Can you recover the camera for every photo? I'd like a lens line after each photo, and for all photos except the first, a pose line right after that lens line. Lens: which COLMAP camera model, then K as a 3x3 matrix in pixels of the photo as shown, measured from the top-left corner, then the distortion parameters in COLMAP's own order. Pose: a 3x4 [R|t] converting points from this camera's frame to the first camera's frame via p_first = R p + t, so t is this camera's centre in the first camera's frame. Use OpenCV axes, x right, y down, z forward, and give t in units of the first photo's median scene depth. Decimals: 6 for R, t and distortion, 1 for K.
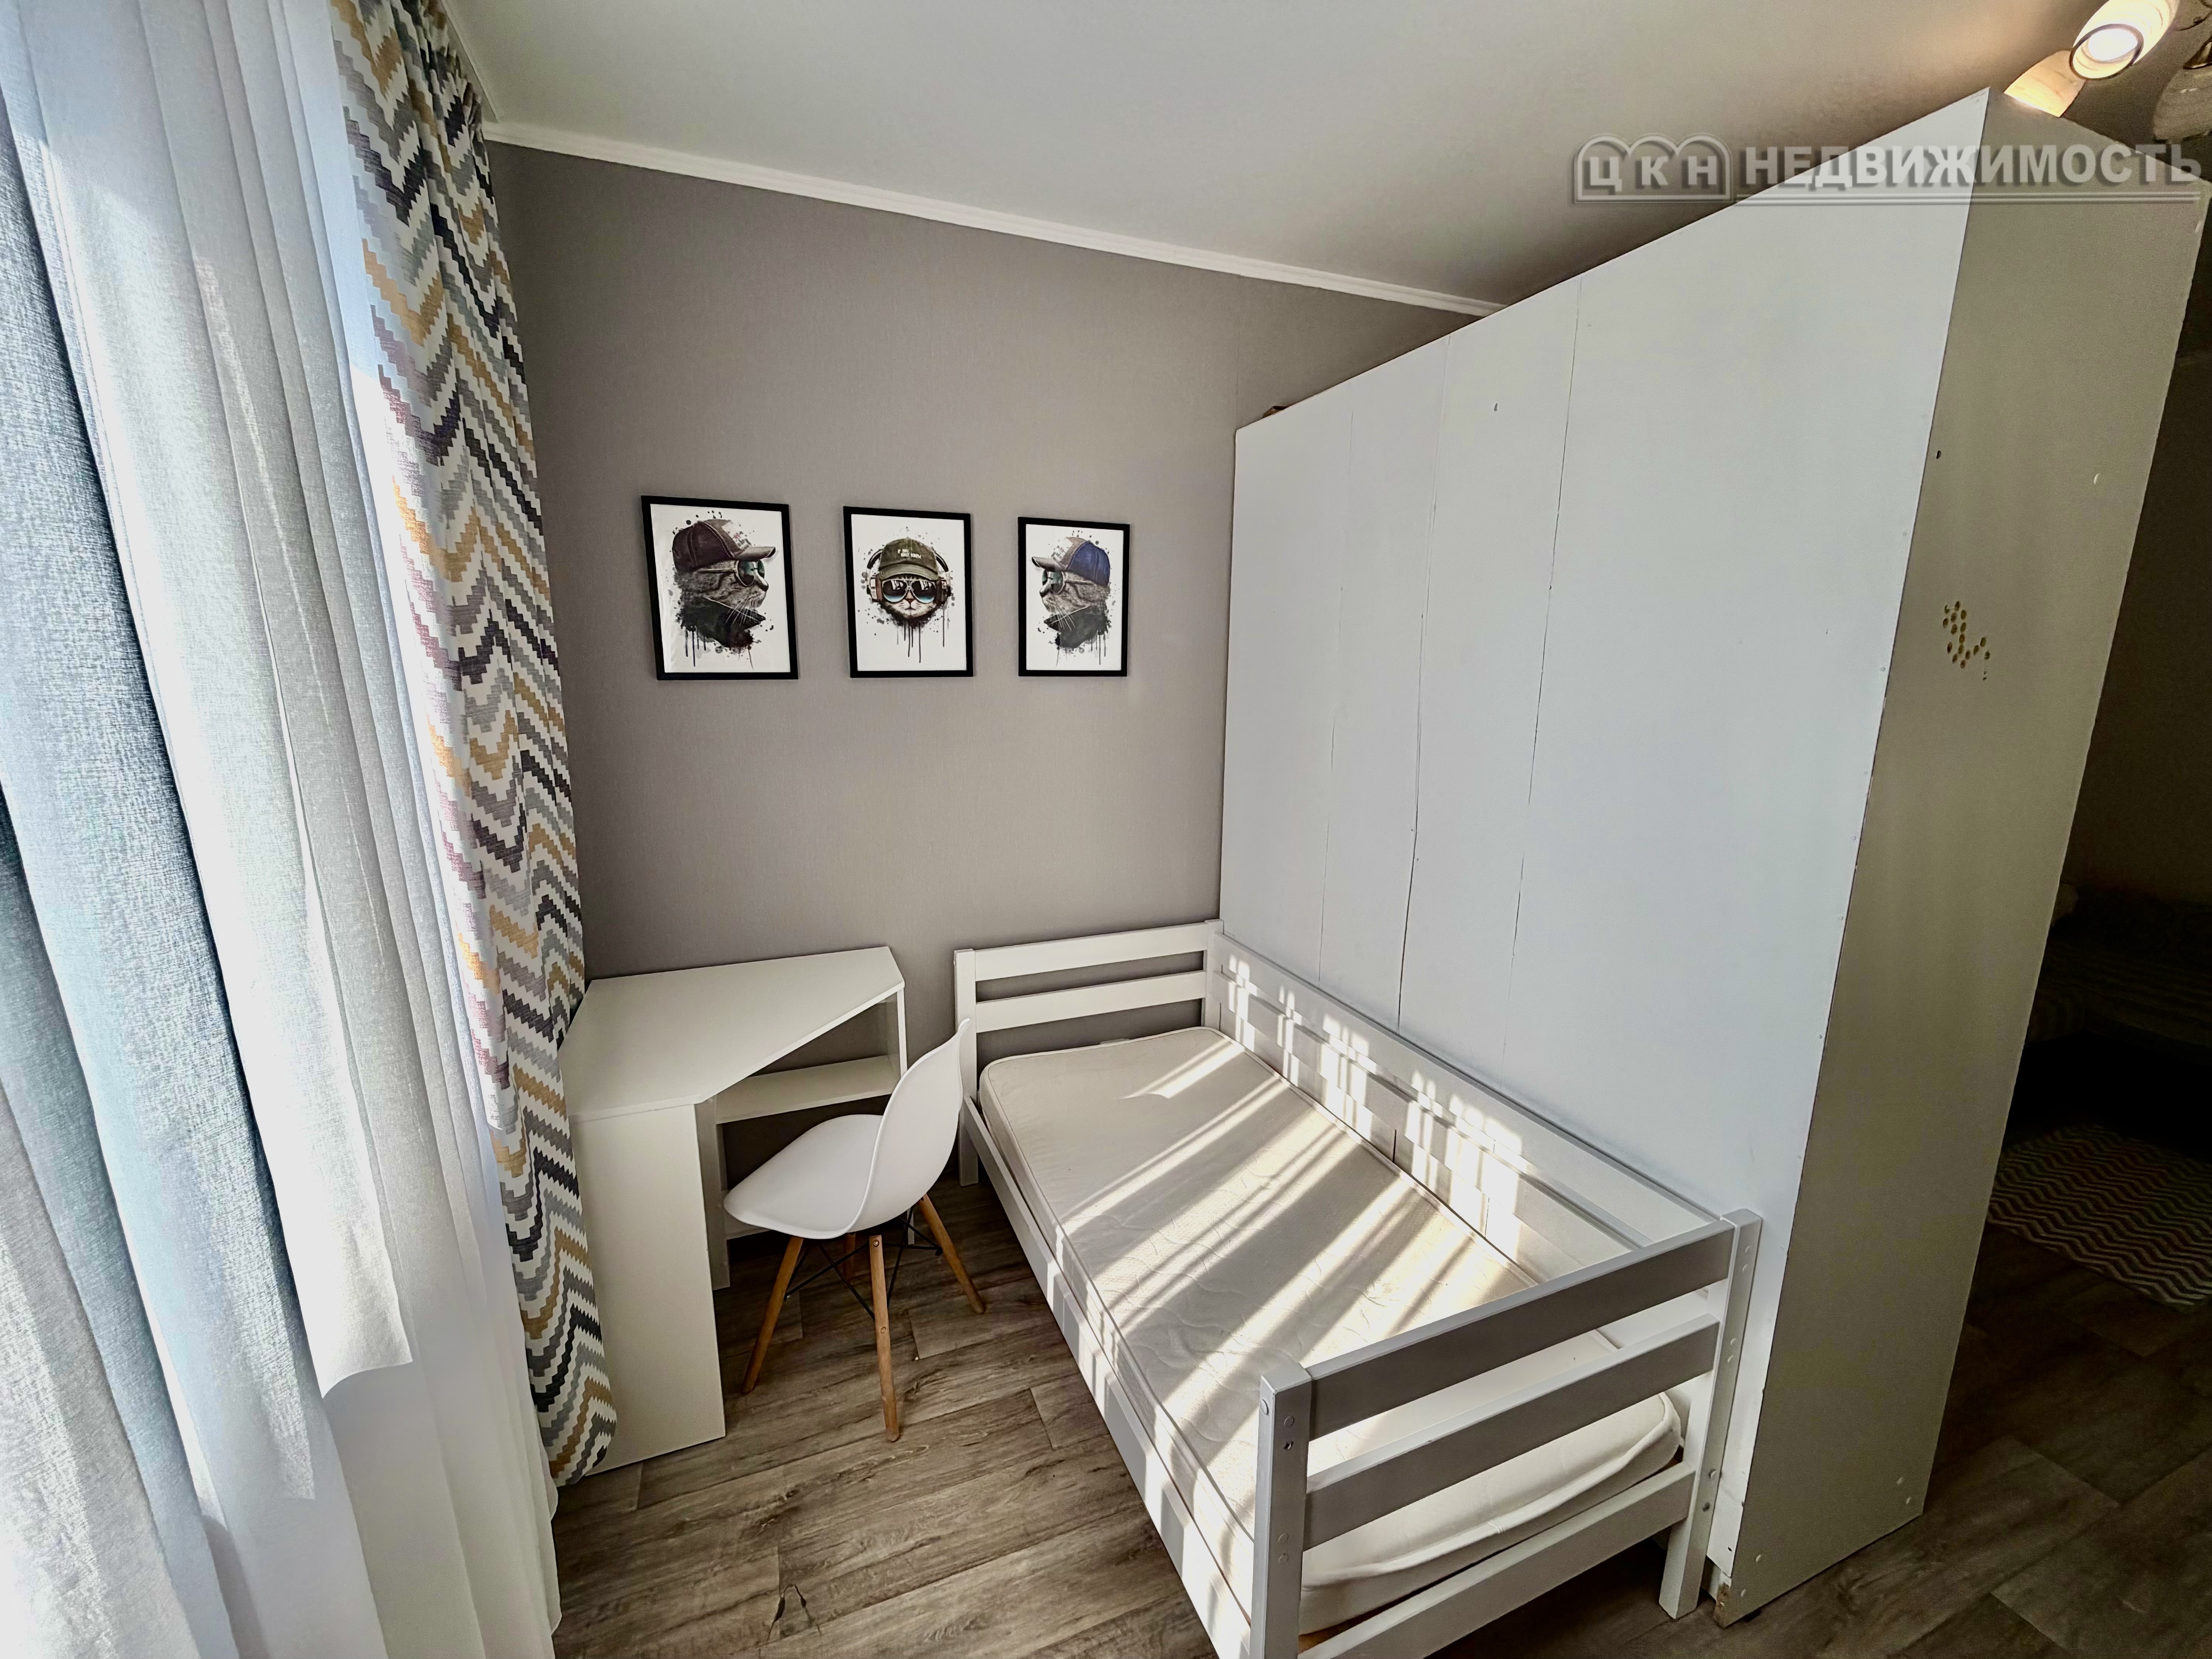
lens RADIAL K [[882.8, 0, 1098.2], [0, 882.8, 829.3], [0, 0, 1]] dist [0.001448, -0.000322]
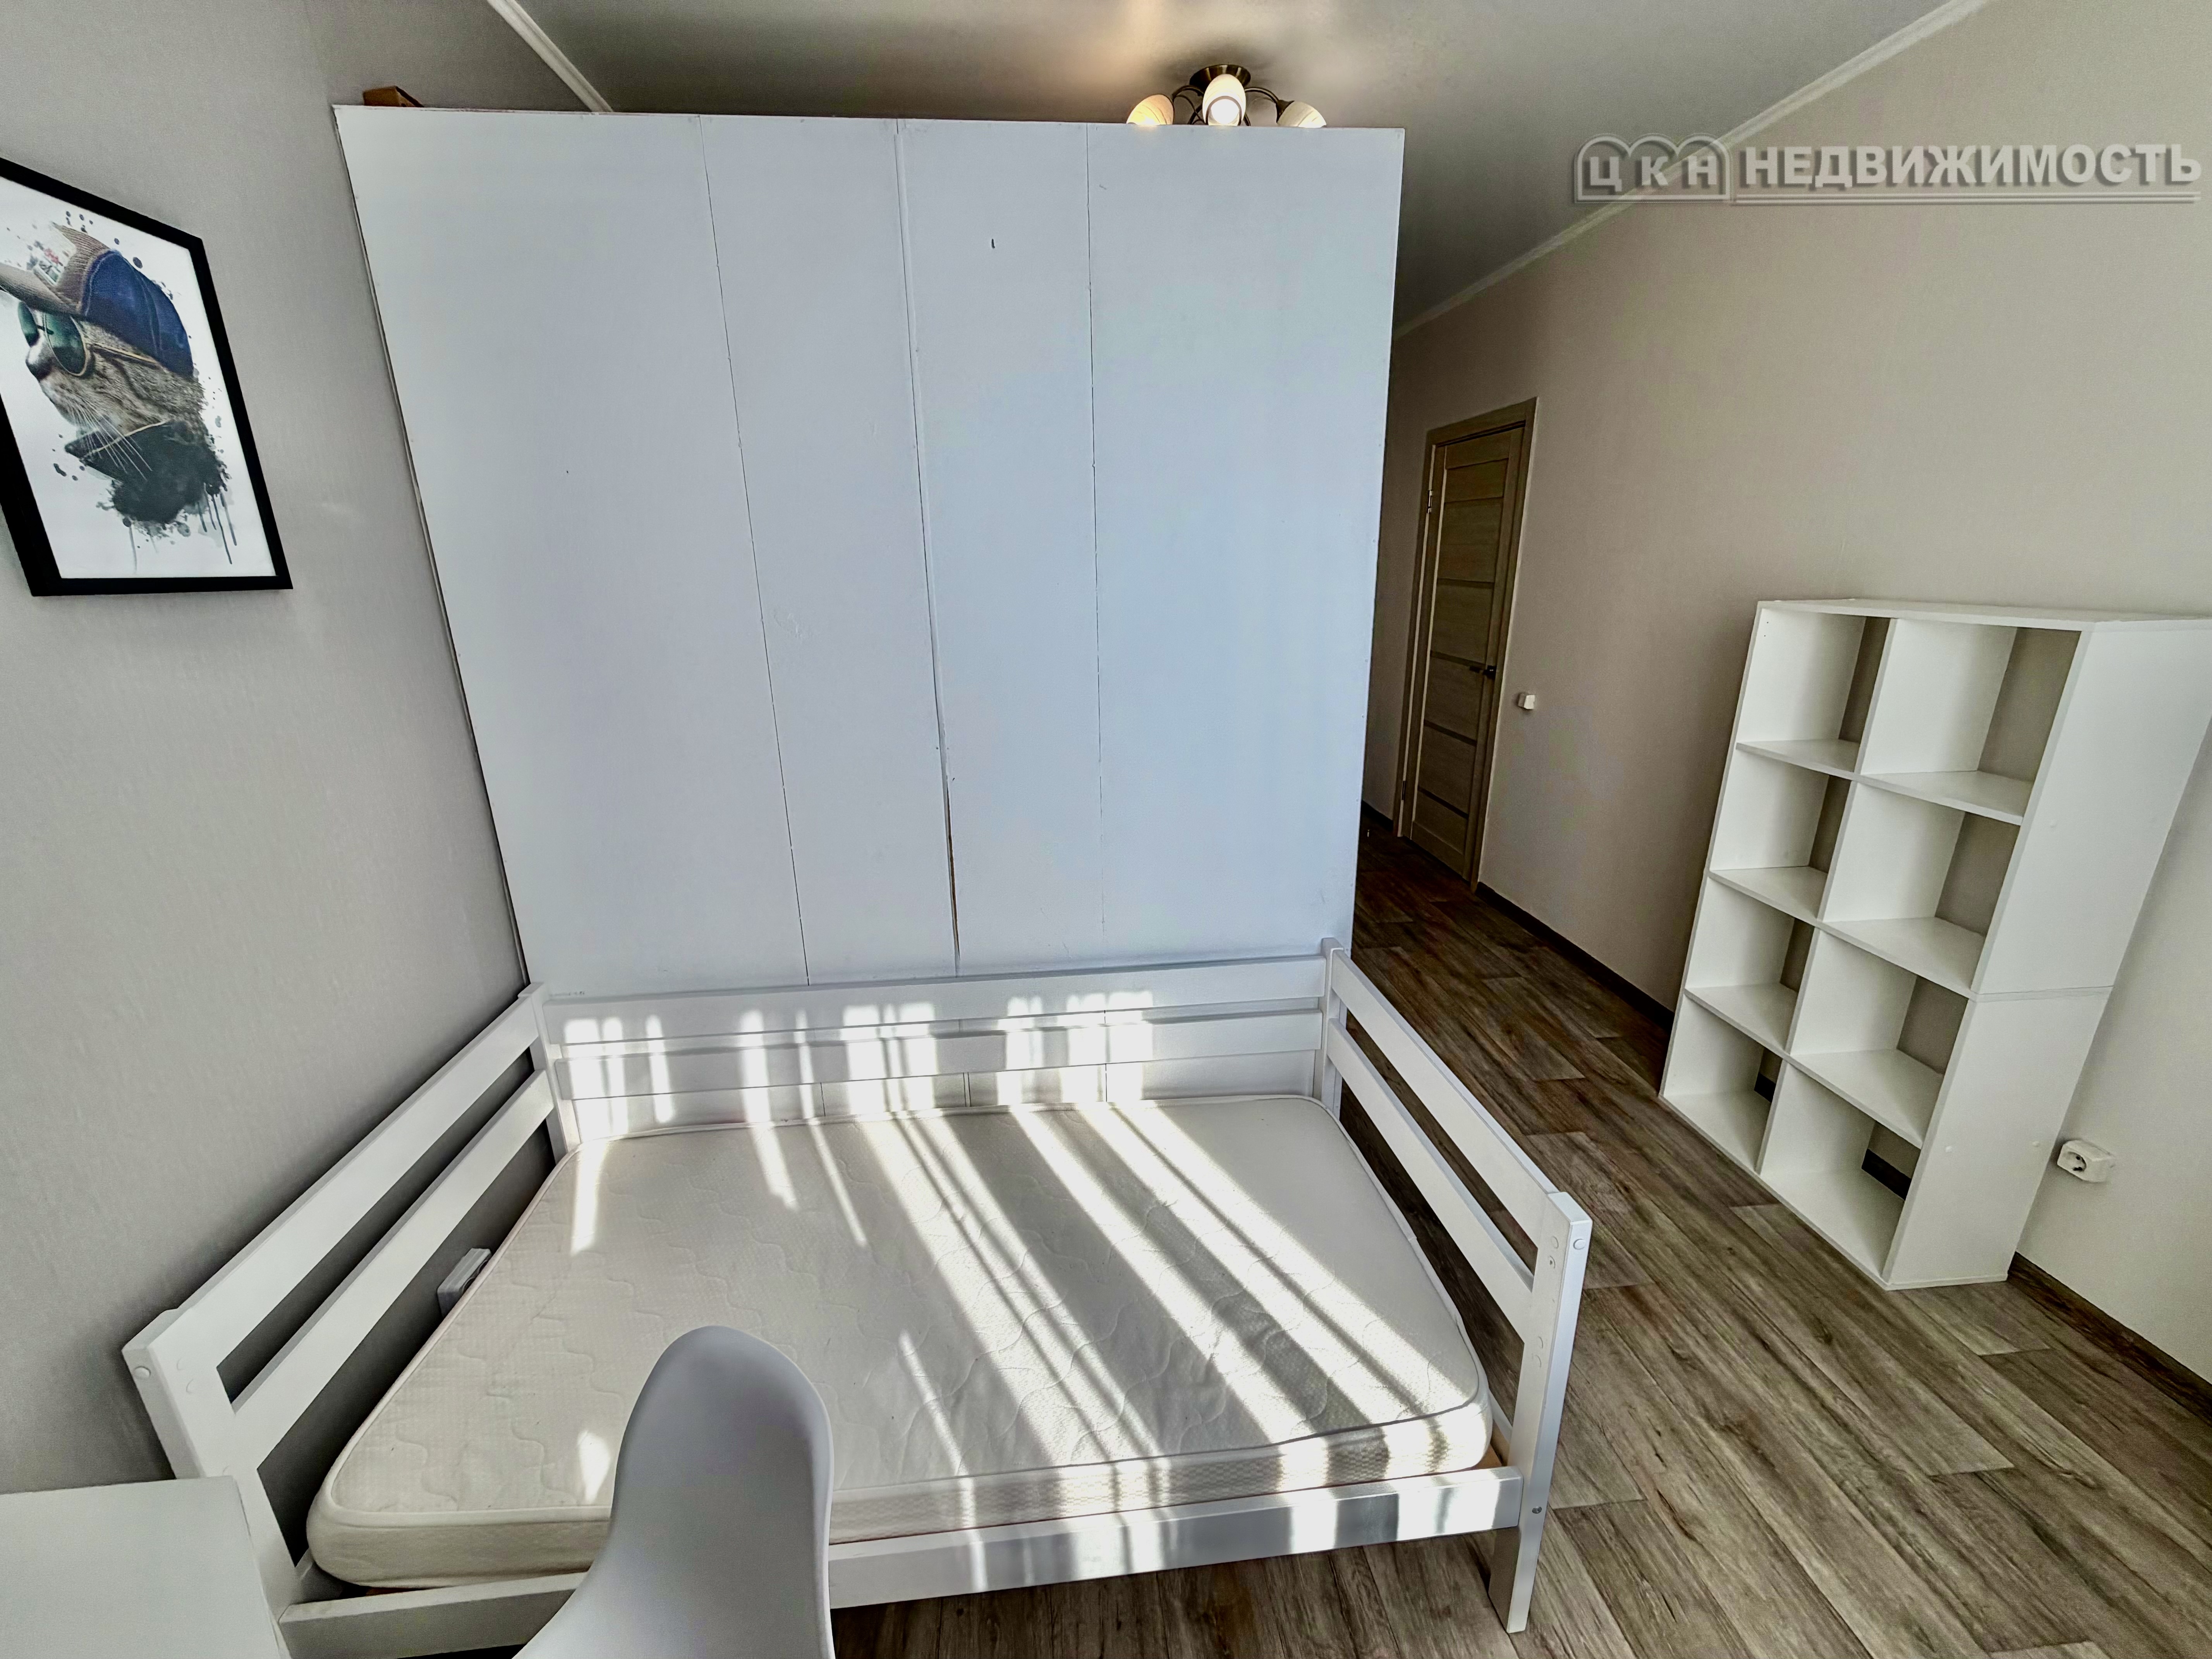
lens RADIAL K [[882.8, 0, 1098.2], [0, 882.8, 829.3], [0, 0, 1]] dist [0.001448, -0.000322]
pose [[0.296954, -0.290122, 0.909751, -0.321962], [0.210210, 0.949217, 0.234092, -0.072938], [-0.931467, 0.121724, 0.342860, 0.464730]]
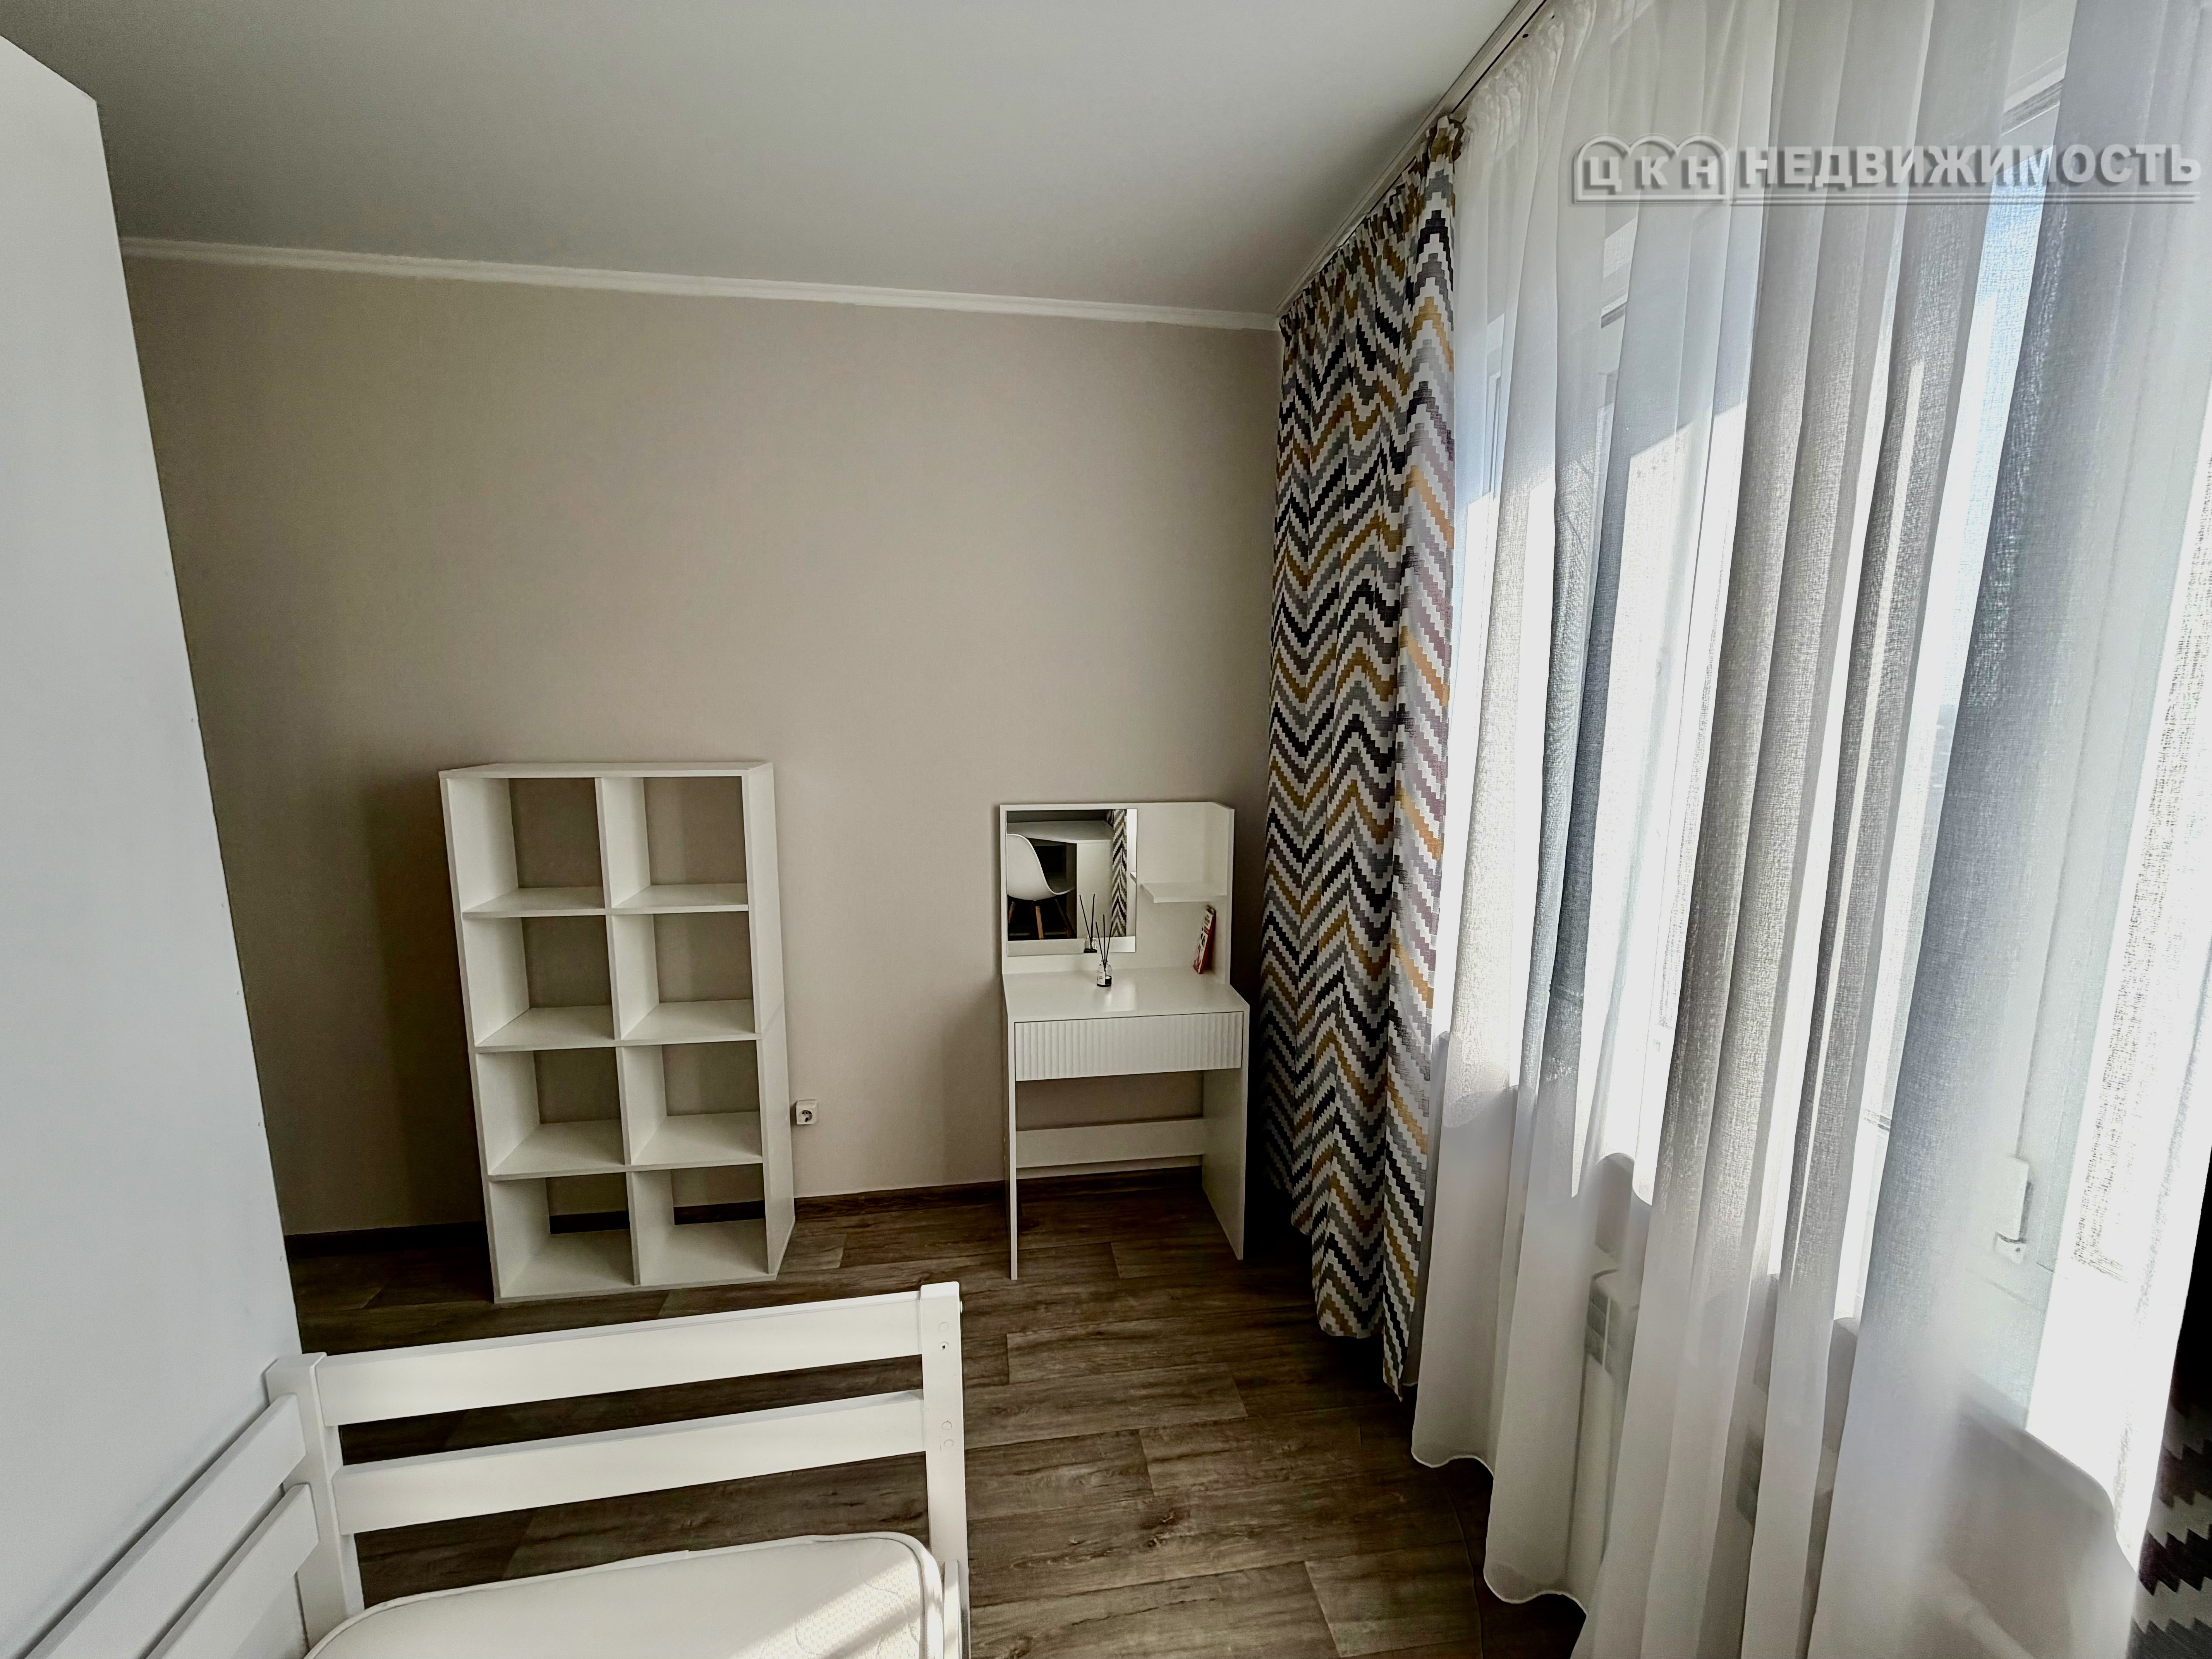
lens RADIAL K [[882.8, 0, 1098.2], [0, 882.8, 829.3], [0, 0, 1]] dist [0.001448, -0.000322]
pose [[-0.971898, -0.044582, 0.231144, -0.191014], [0.040243, 0.935981, 0.349742, -0.130561], [-0.231939, 0.349216, -0.907884, 0.646004]]
